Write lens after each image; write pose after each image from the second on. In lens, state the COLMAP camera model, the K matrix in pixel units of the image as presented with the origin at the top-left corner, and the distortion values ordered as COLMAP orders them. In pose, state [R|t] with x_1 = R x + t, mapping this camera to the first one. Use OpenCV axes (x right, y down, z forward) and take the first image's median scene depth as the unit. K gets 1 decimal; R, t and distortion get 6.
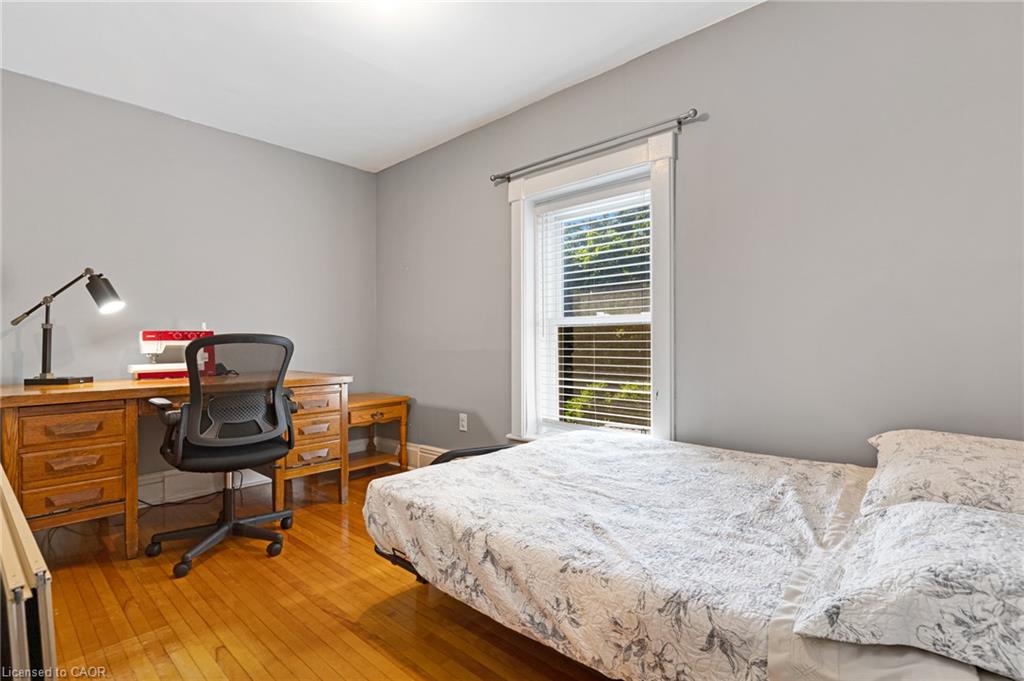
lens RADIAL K [[492.7, 0, 511.7], [0, 492.7, 339.7], [0, 0, 1]] dist [0.002308, -0.000246]
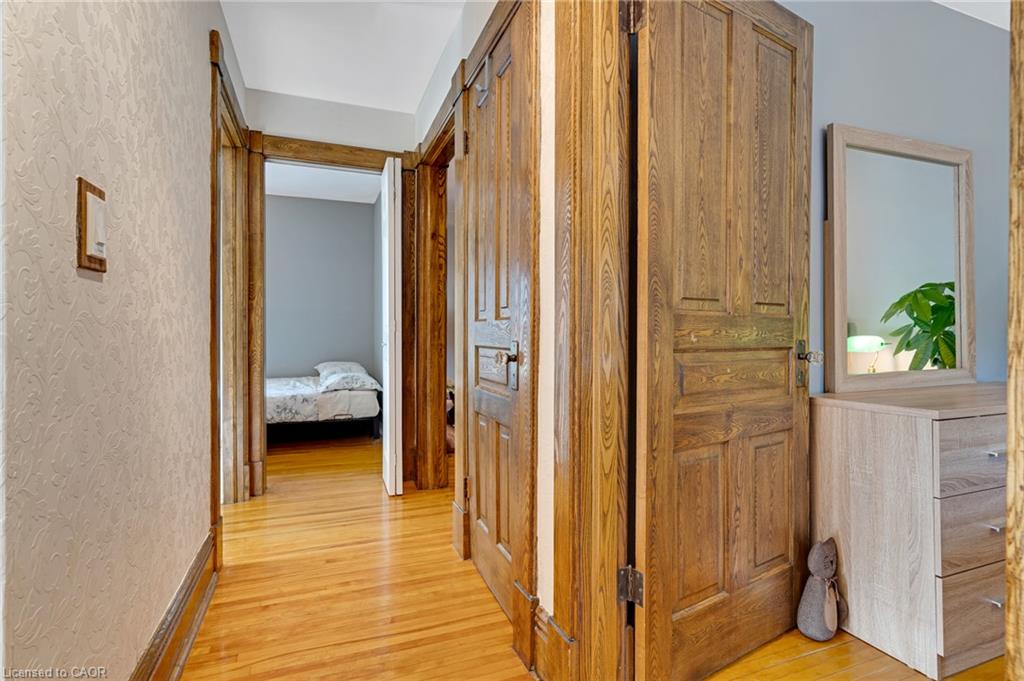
lens RADIAL K [[492.7, 0, 509.1], [0, 492.7, 333.8], [0, 0, 1]] dist [0.002308, -0.000246]
pose [[0.436954, 0.001432, 0.899482, -2.808162], [-0.001423, 0.999999, -0.000901, 0.008705], [-0.899483, -0.000887, 0.436956, -2.635600]]
